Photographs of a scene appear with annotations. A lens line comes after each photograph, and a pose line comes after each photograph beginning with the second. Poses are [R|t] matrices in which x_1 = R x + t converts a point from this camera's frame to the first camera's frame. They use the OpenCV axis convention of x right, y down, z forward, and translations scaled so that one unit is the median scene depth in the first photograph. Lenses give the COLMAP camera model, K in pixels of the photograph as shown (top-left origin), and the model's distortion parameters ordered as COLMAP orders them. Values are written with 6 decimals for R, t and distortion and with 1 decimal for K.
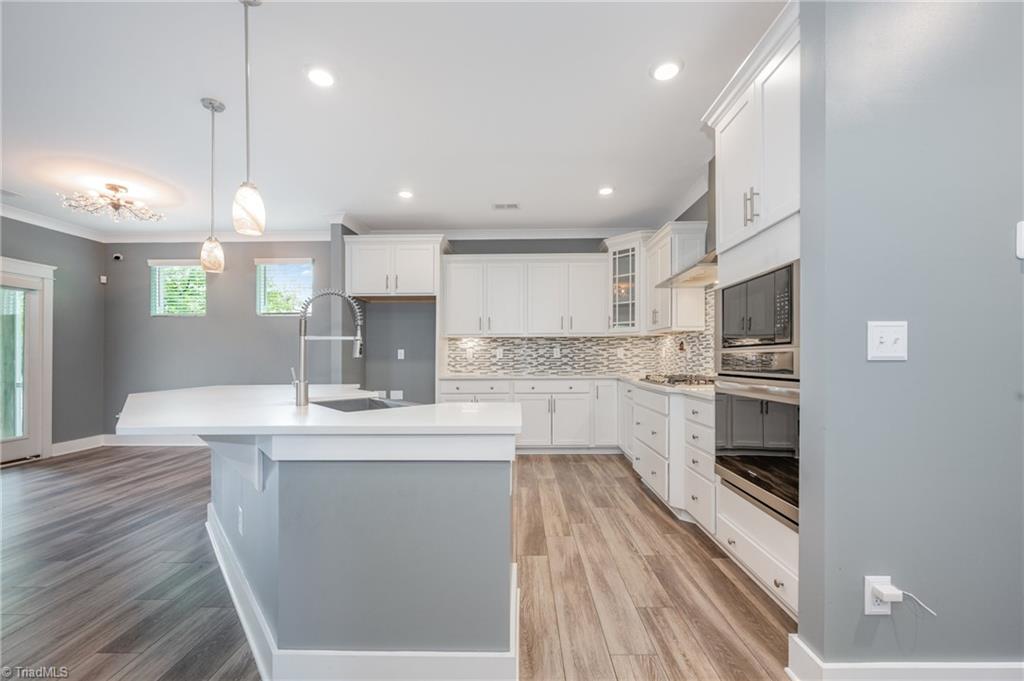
lens RADIAL K [[409.2, 0, 515.2], [0, 409.2, 355.6], [0, 0, 1]] dist [-0.003100, 0.000761]
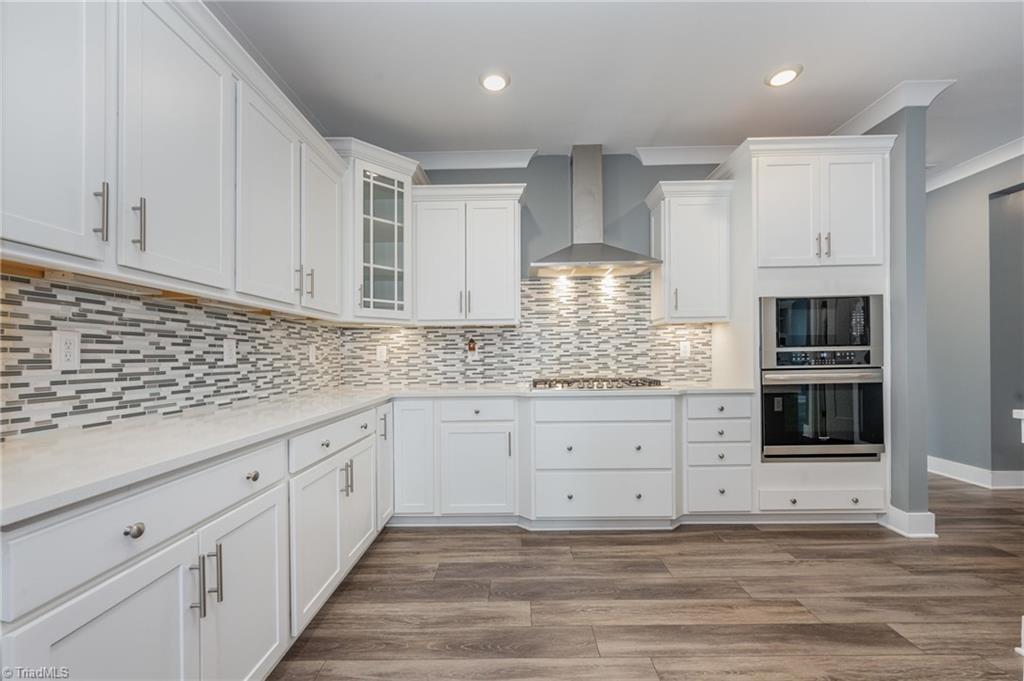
lens RADIAL K [[409.2, 0, 514.9], [0, 409.2, 359.0], [0, 0, 1]] dist [-0.003100, 0.000761]
pose [[-0.002874, -0.001225, 0.999995, -0.323792], [0.010039, 0.999949, 0.001254, 0.002995], [-0.999945, 0.010043, -0.002861, 0.825431]]
